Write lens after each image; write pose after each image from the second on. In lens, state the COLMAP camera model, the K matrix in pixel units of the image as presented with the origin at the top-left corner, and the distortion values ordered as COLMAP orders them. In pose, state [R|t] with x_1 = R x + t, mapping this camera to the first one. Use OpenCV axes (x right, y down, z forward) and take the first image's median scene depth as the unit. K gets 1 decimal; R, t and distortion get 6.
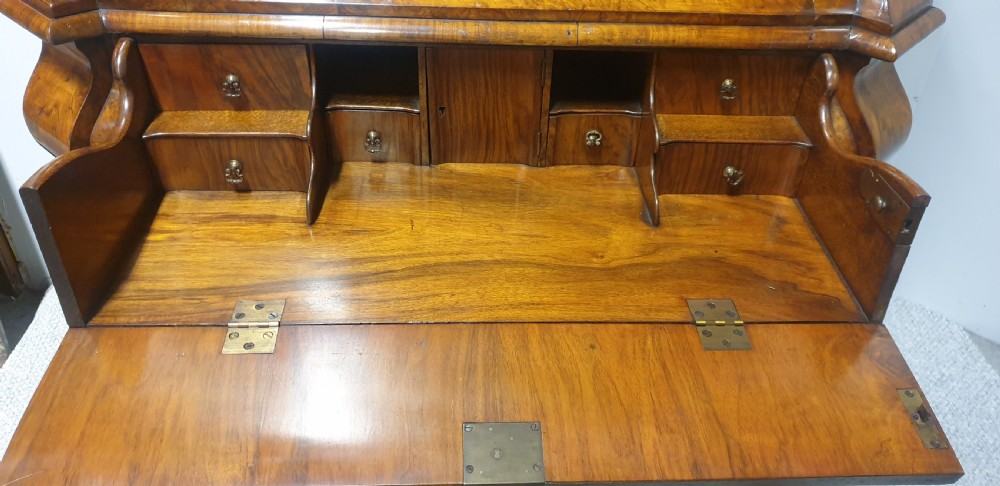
lens RADIAL K [[782.6, 0, 500.0], [0, 782.6, 243.0], [0, 0, 1]] dist [0.111365, -0.241390]
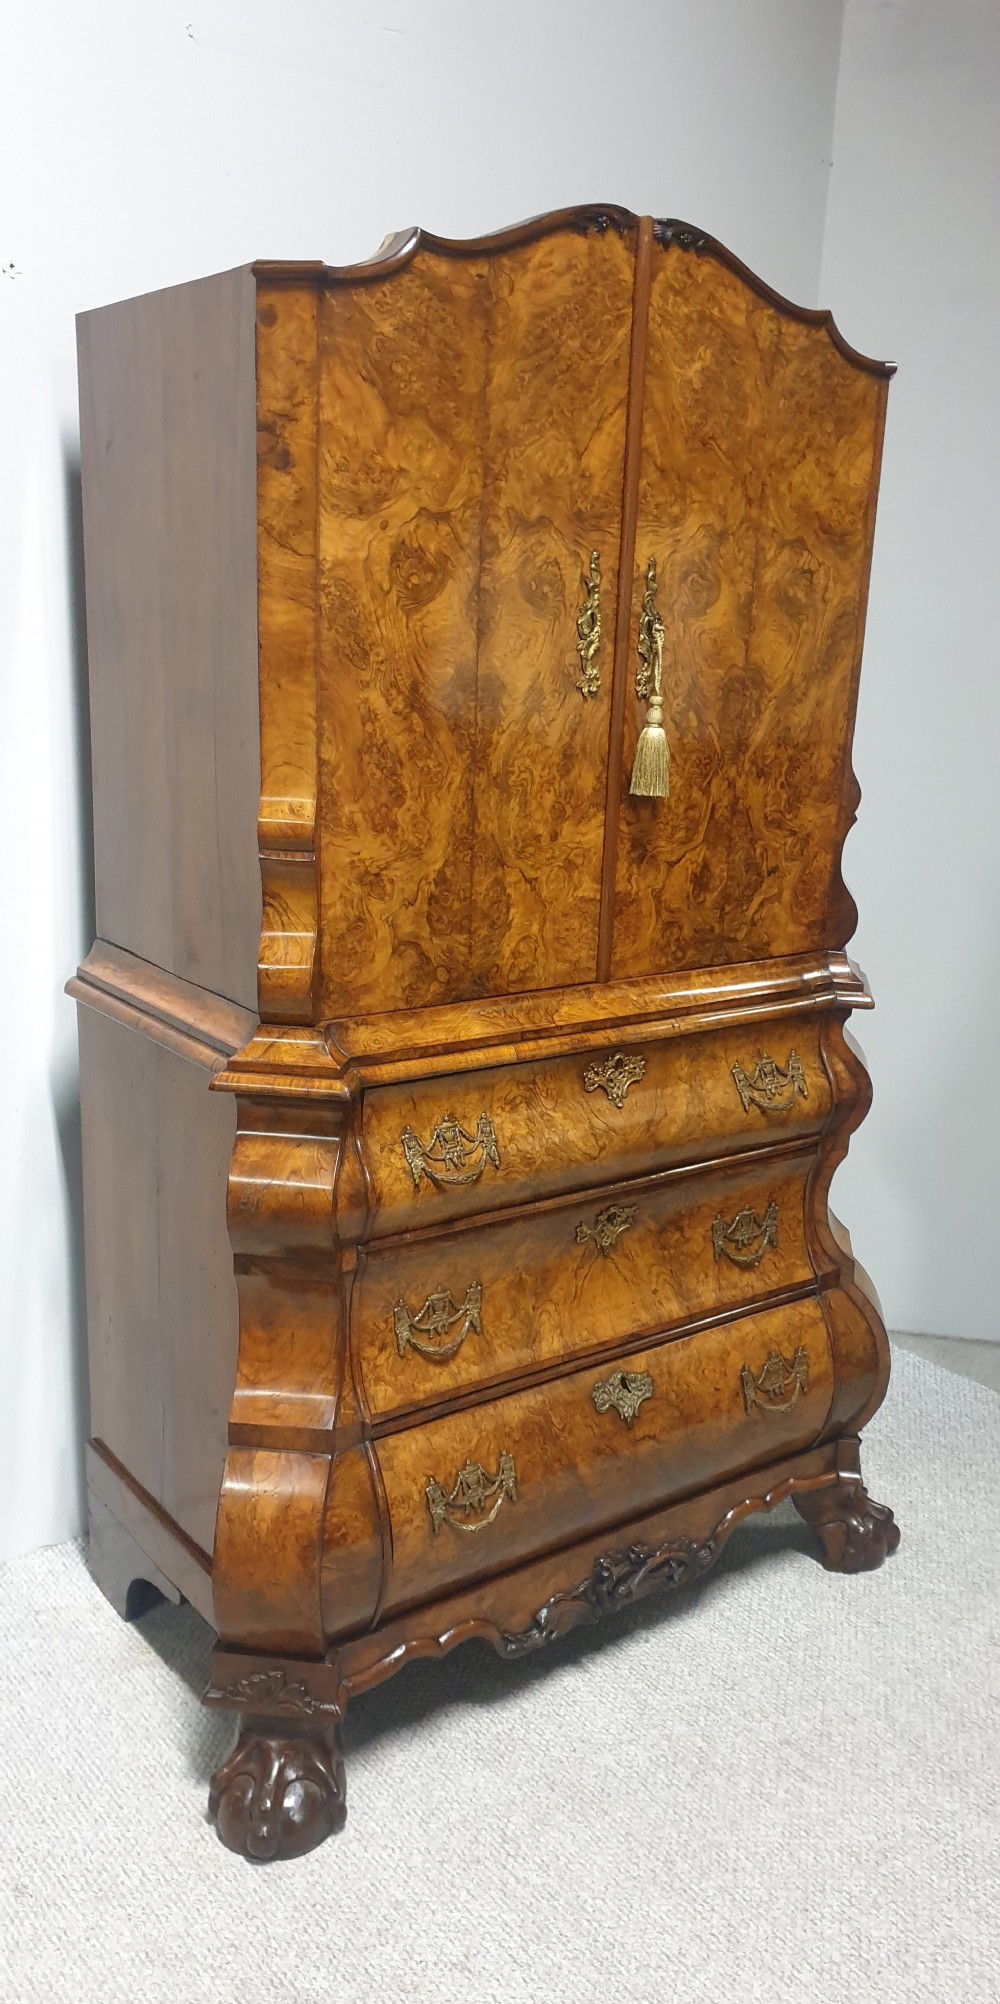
lens RADIAL K [[1607.6, 0, 508.6], [0, 1607.6, 1021.2], [0, 0, 1]] dist [0.115674, -0.235814]
pose [[0.828970, -0.150879, 0.538558, -1.457782], [0.326502, 0.912363, -0.246962, 0.258555], [-0.454099, 0.380564, 0.805584, -0.891627]]
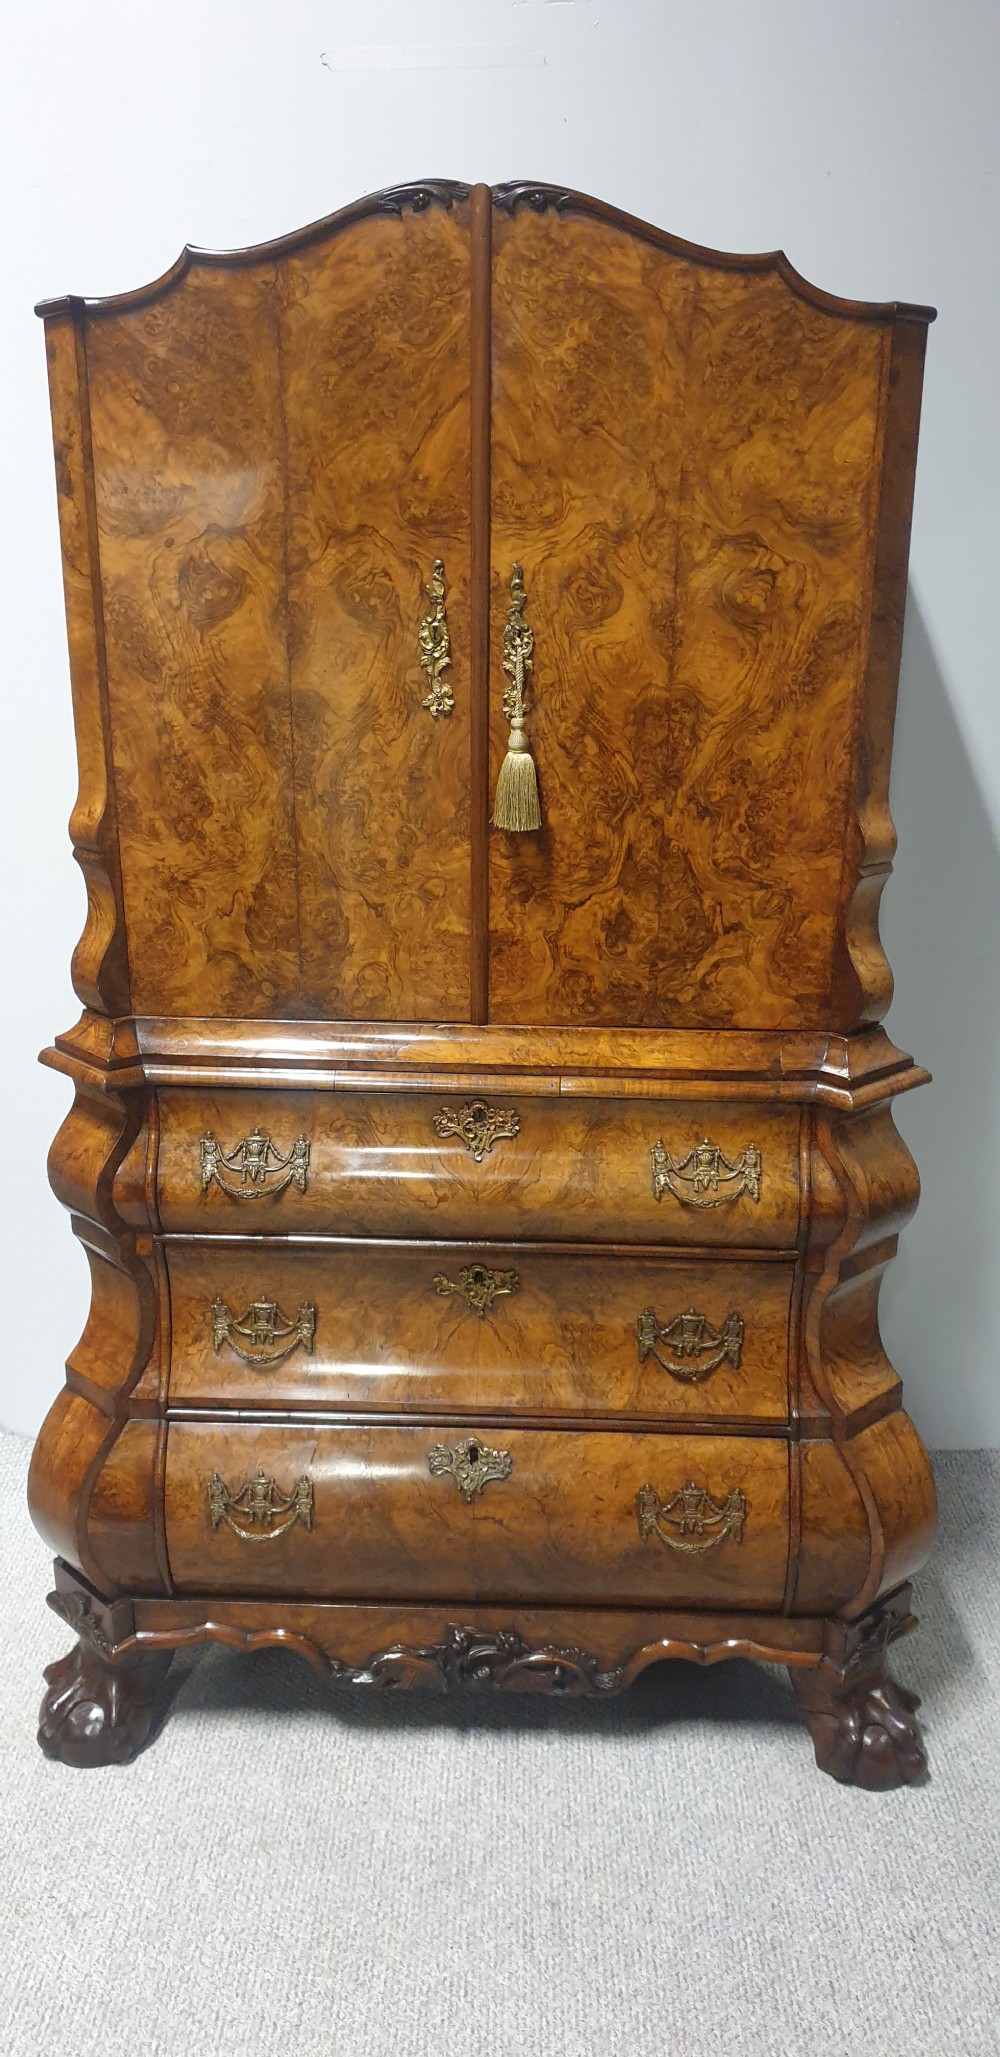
lens RADIAL K [[1609.9, 0, 509.2], [0, 1609.9, 1042.4], [0, 0, 1]] dist [0.111365, -0.241390]
pose [[0.994994, -0.000420, -0.099930, 0.250636], [-0.032322, 0.944887, -0.325798, 0.408326], [0.094559, 0.327397, 0.940144, -1.128140]]
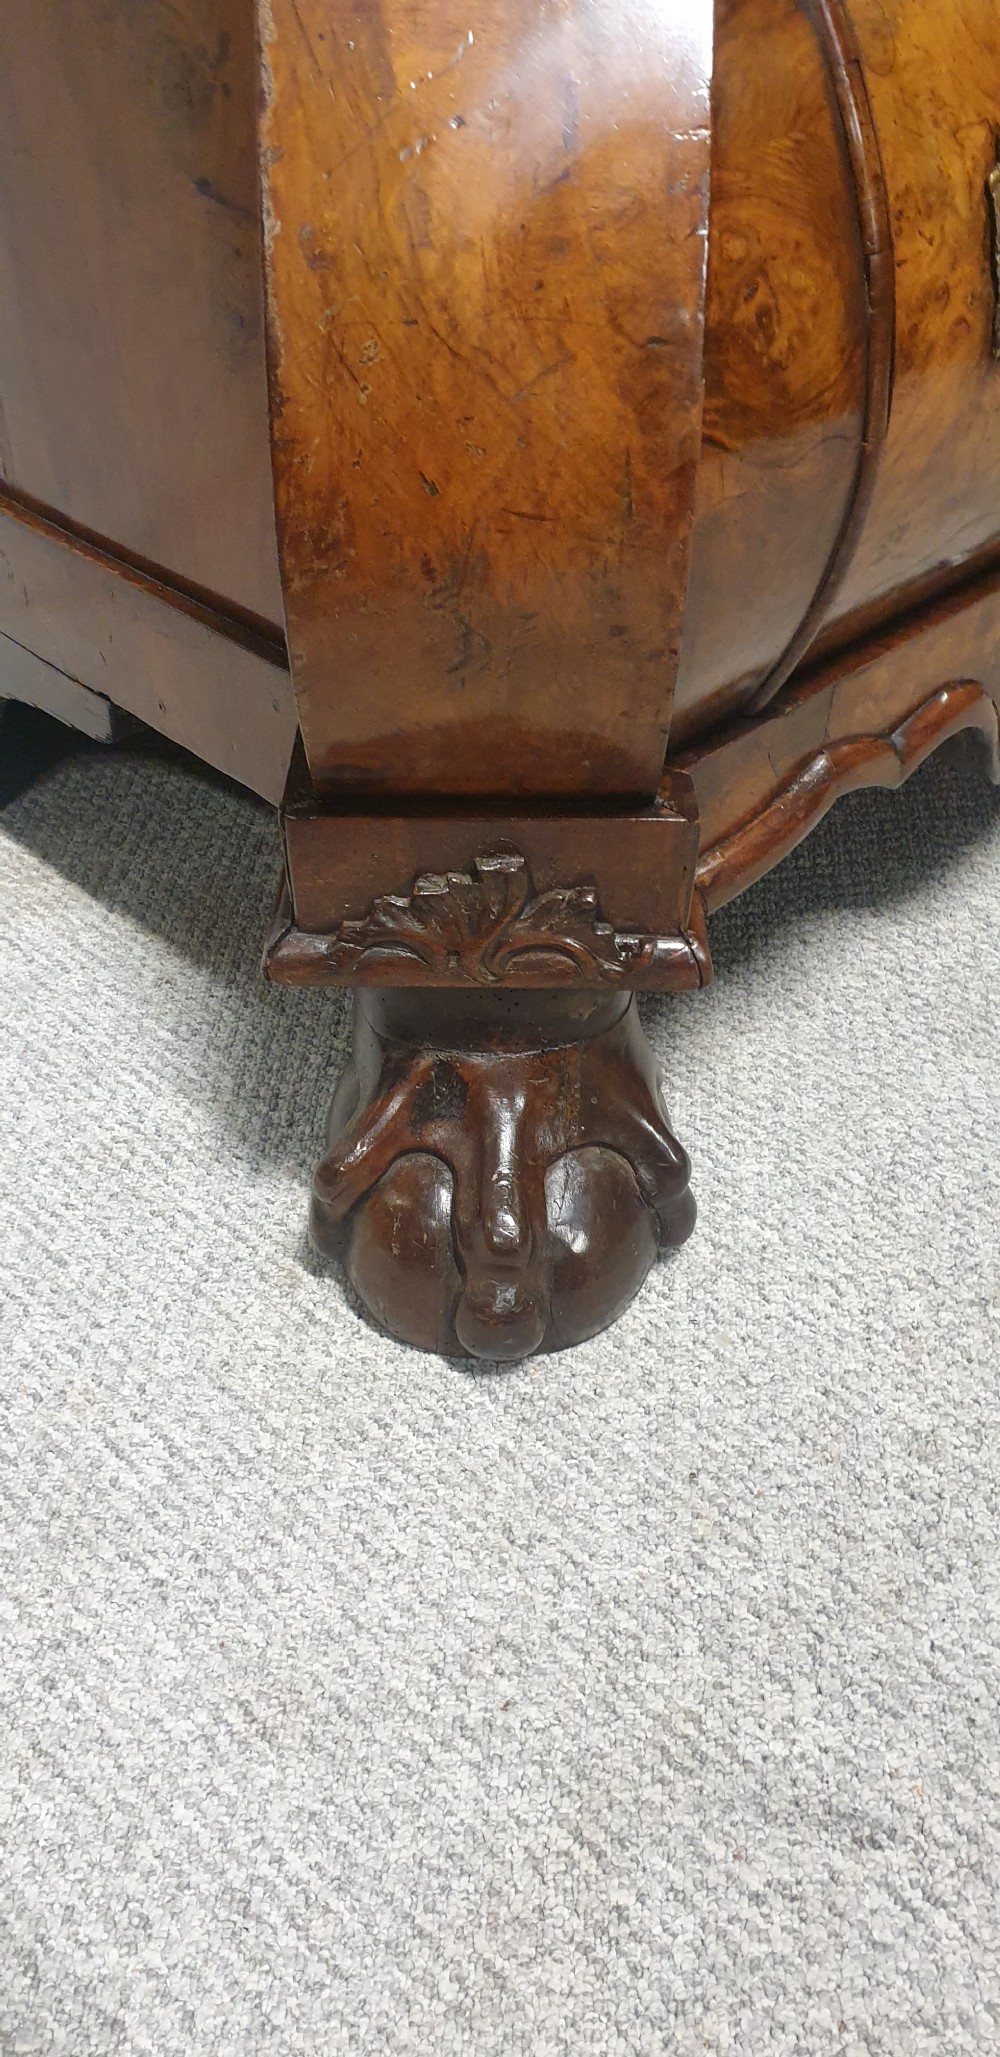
lens RADIAL K [[1650.3, 0, 497.0], [0, 1650.3, 1081.0], [0, 0, 1]] dist [-0.002109, -0.003033]
pose [[0.744663, -0.473394, 0.470505, -1.017253], [0.412309, 0.880621, 0.233471, 0.338419], [-0.524860, 0.020137, 0.850950, 0.829419]]
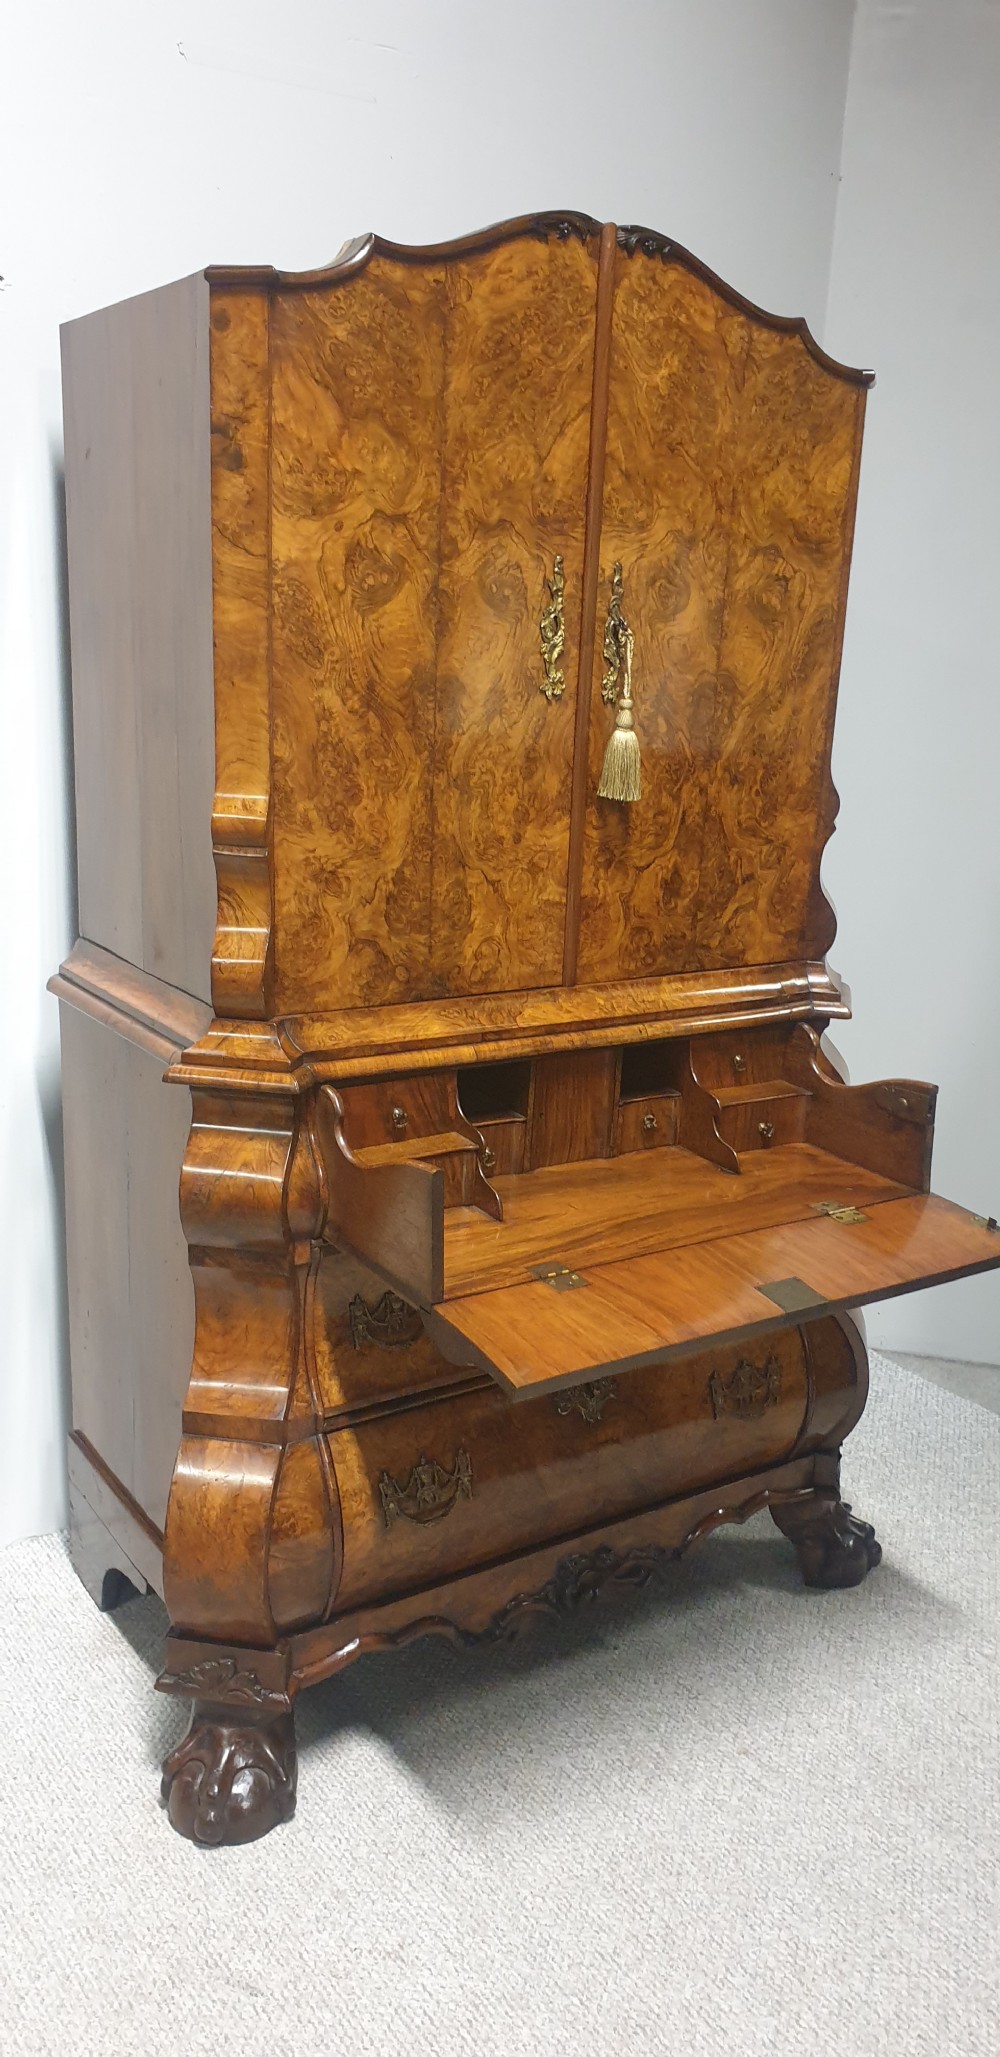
lens RADIAL K [[1609.9, 0, 509.2], [0, 1609.9, 1042.4], [0, 0, 1]] dist [0.111365, -0.241390]
pose [[0.855502, -0.134617, 0.499994, -1.332899], [0.300610, 0.915347, -0.267905, 0.357547], [-0.421604, 0.379496, 0.823549, -0.962876]]
